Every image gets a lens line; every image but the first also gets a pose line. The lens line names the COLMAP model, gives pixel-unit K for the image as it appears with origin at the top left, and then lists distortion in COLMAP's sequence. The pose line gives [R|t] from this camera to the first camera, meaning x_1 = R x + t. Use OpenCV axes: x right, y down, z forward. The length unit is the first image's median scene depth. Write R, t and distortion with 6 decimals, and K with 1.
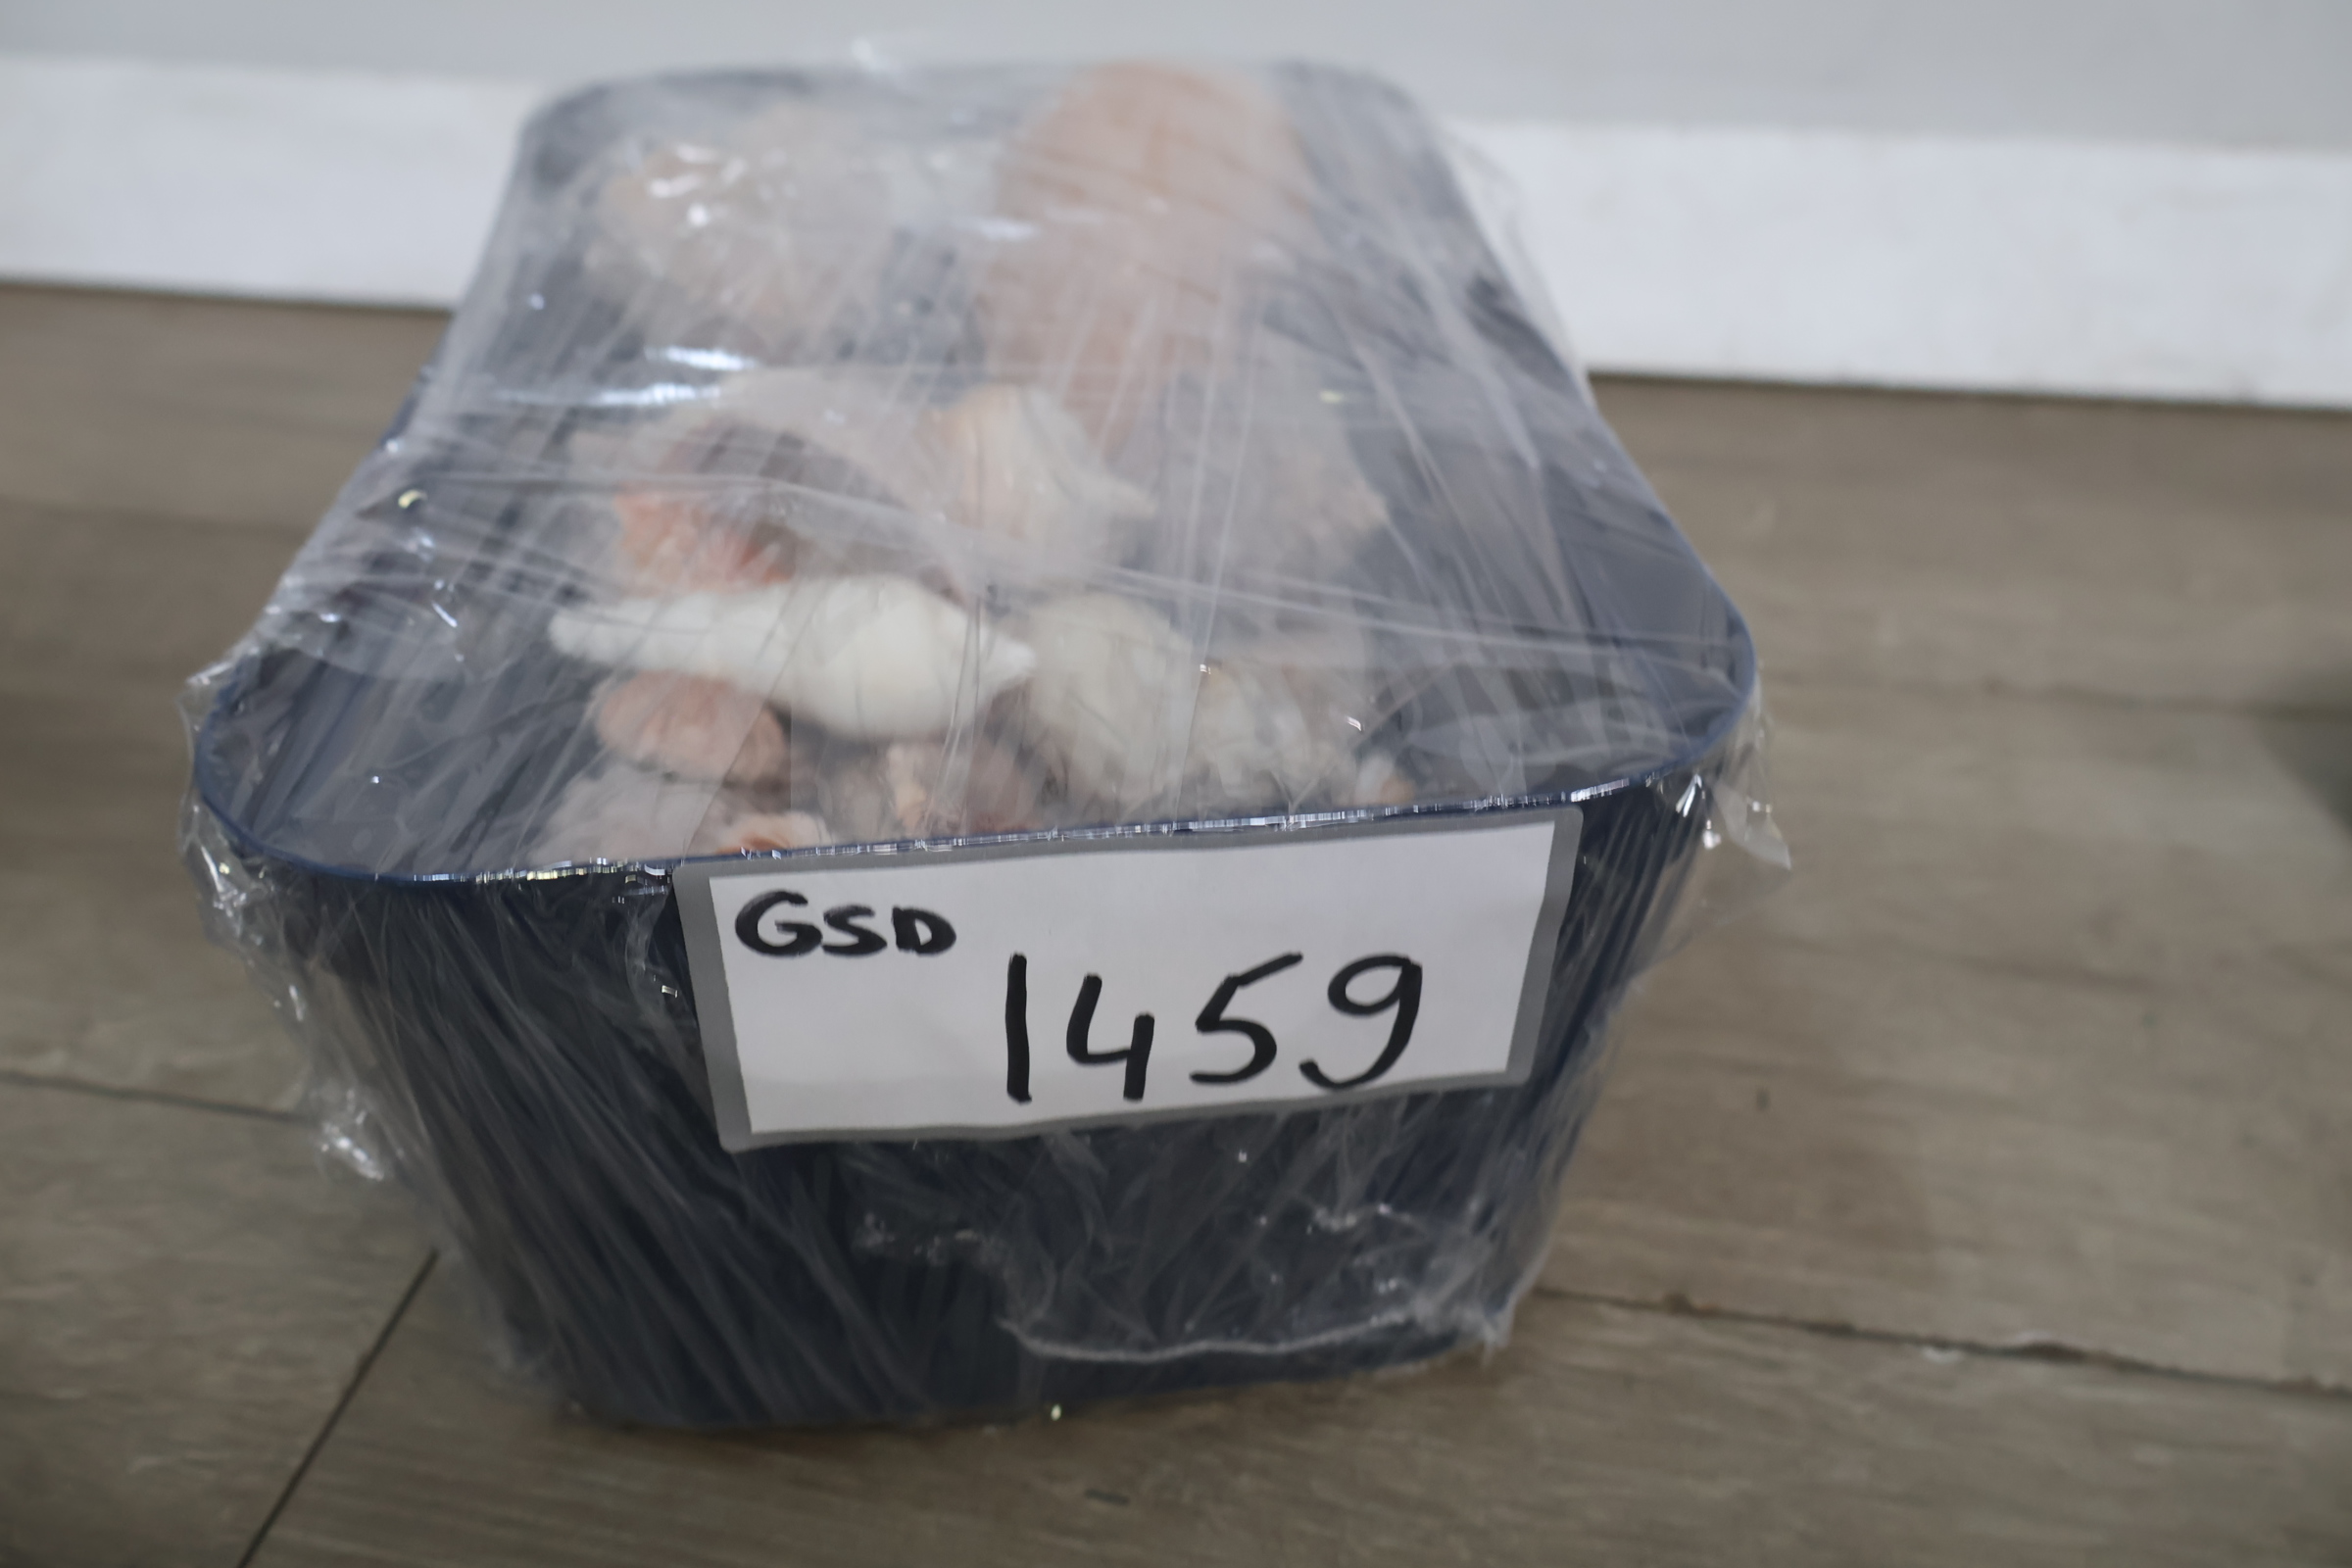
lens RADIAL K [[2009.3, 0, 1165.6], [0, 2009.3, 790.2], [0, 0, 1]] dist [0.010123, -0.000651]
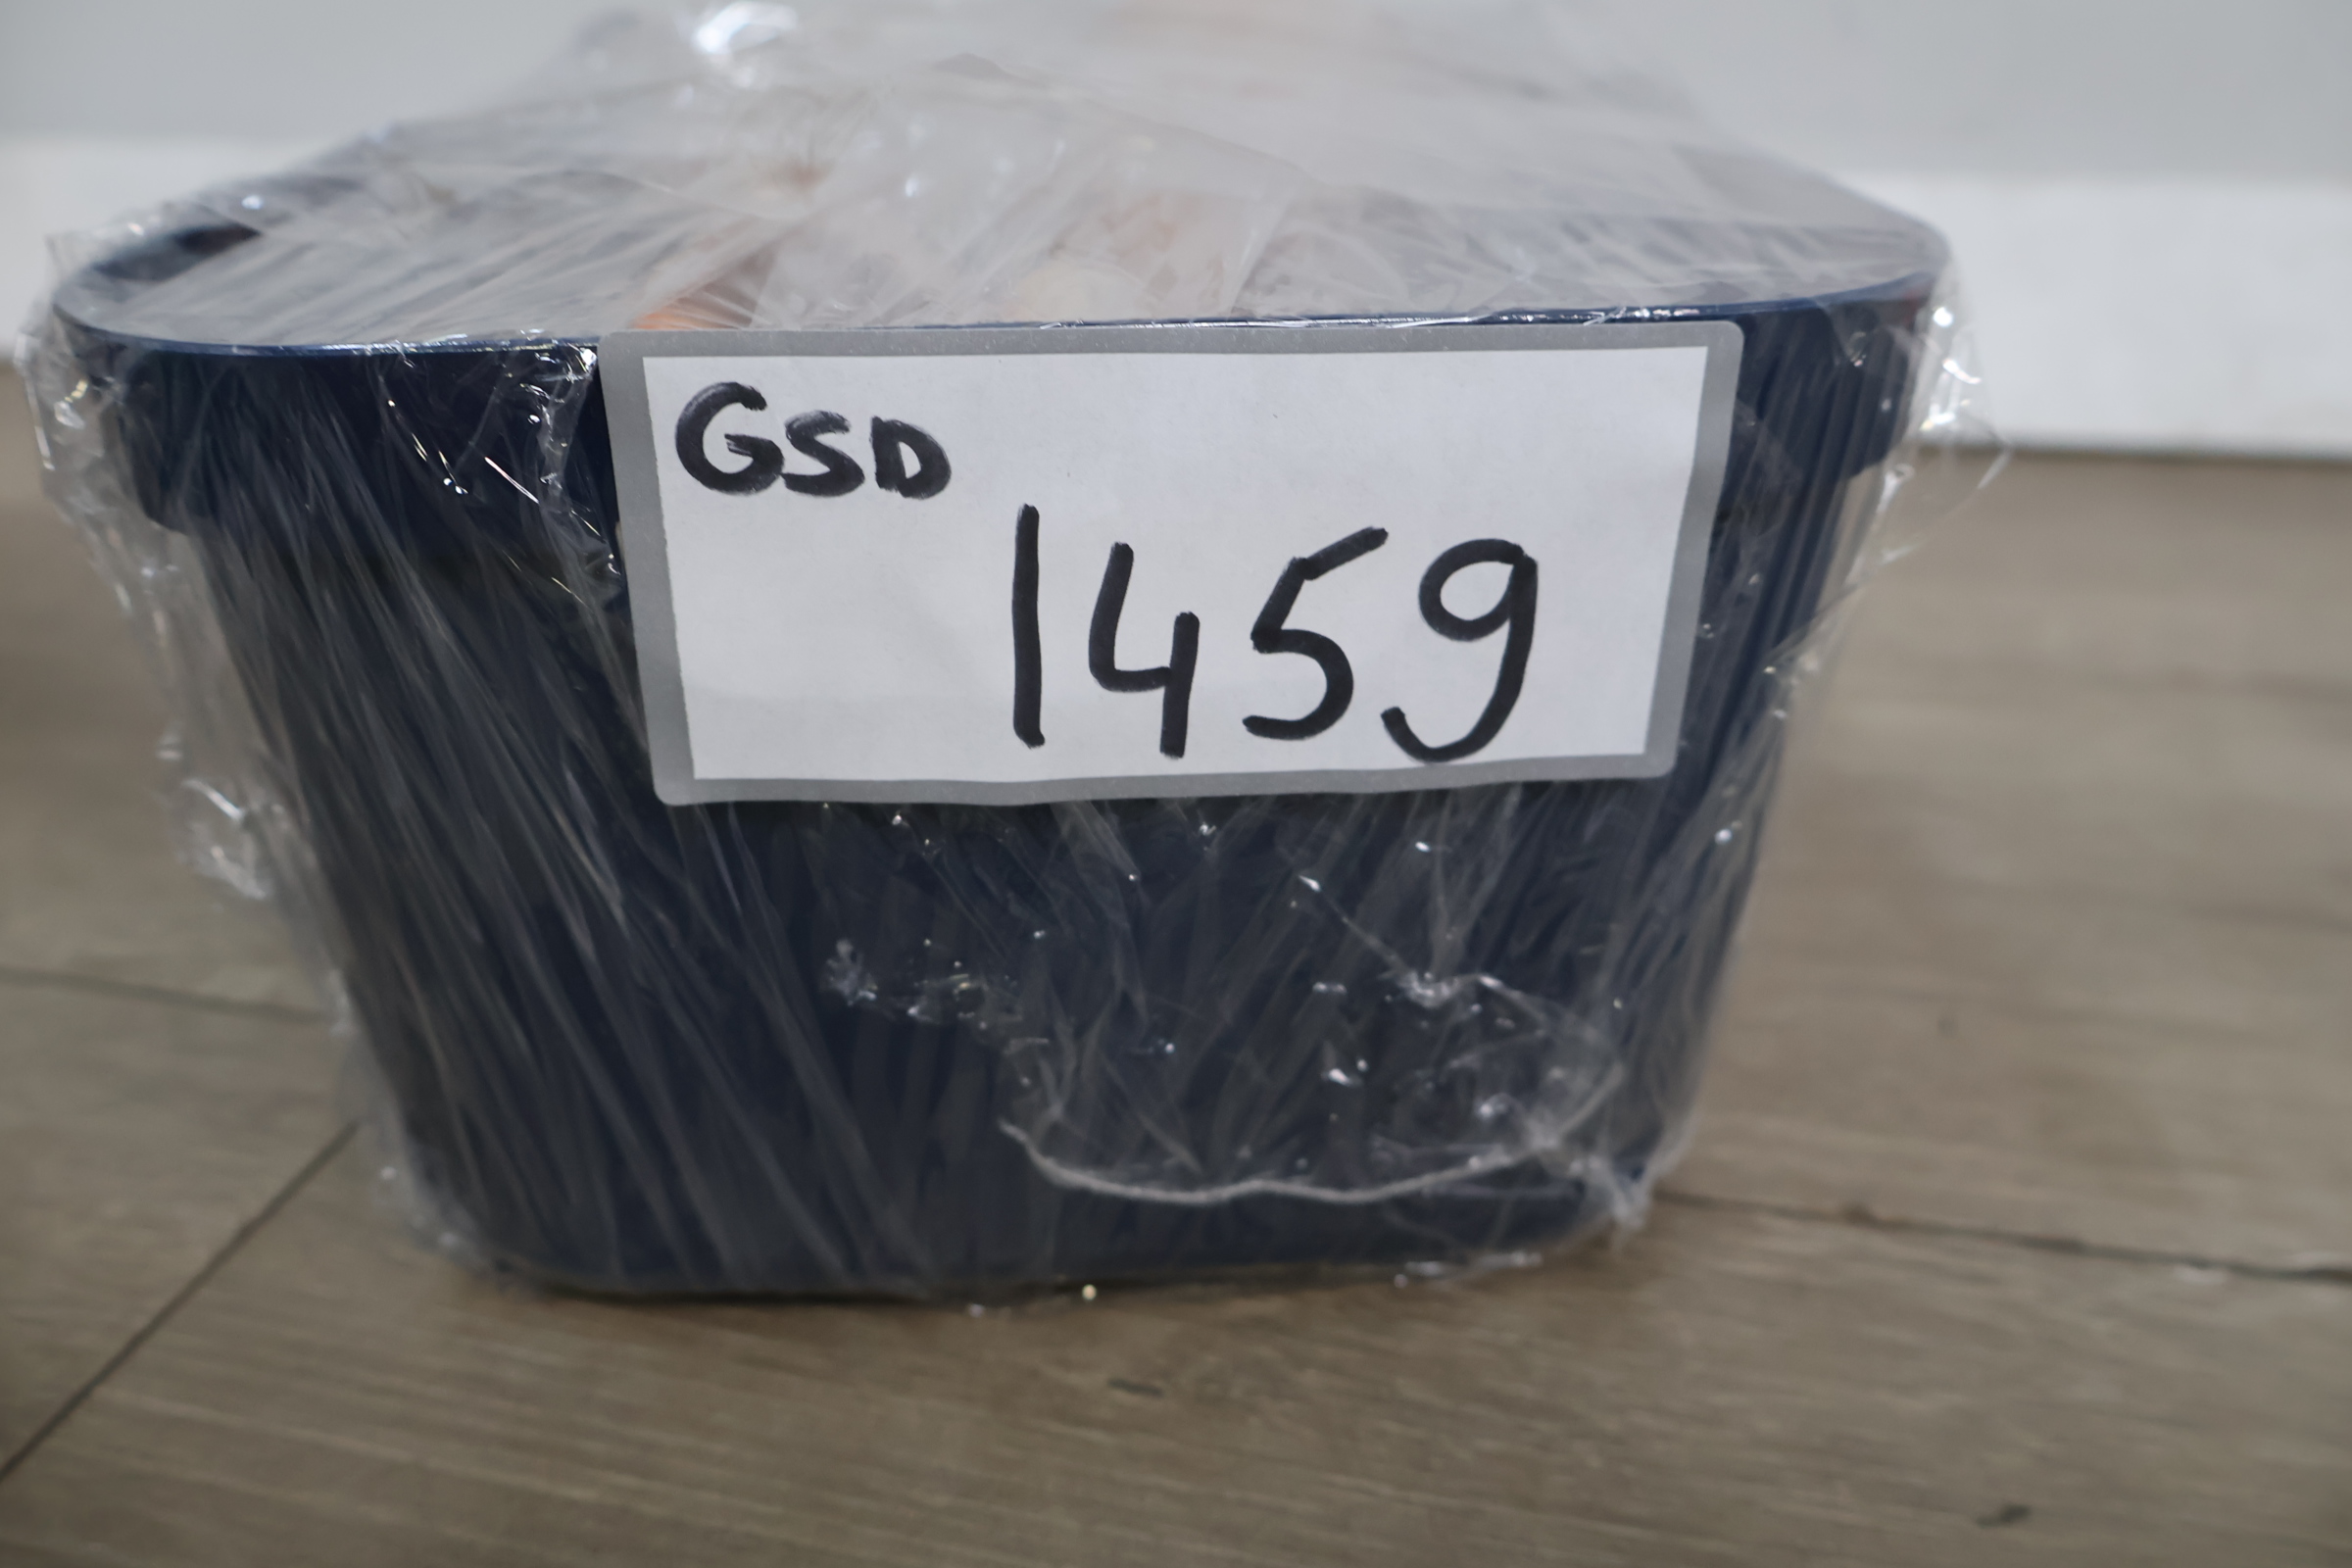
lens RADIAL K [[2023.2, 0, 1174.5], [0, 2023.2, 786.3], [0, 0, 1]] dist [0.009385, 0.006380]
pose [[0.998756, 0.018945, -0.046117, 0.019911], [-0.026496, 0.985244, -0.169092, 0.274766], [0.042233, 0.170103, 0.984521, 0.194561]]
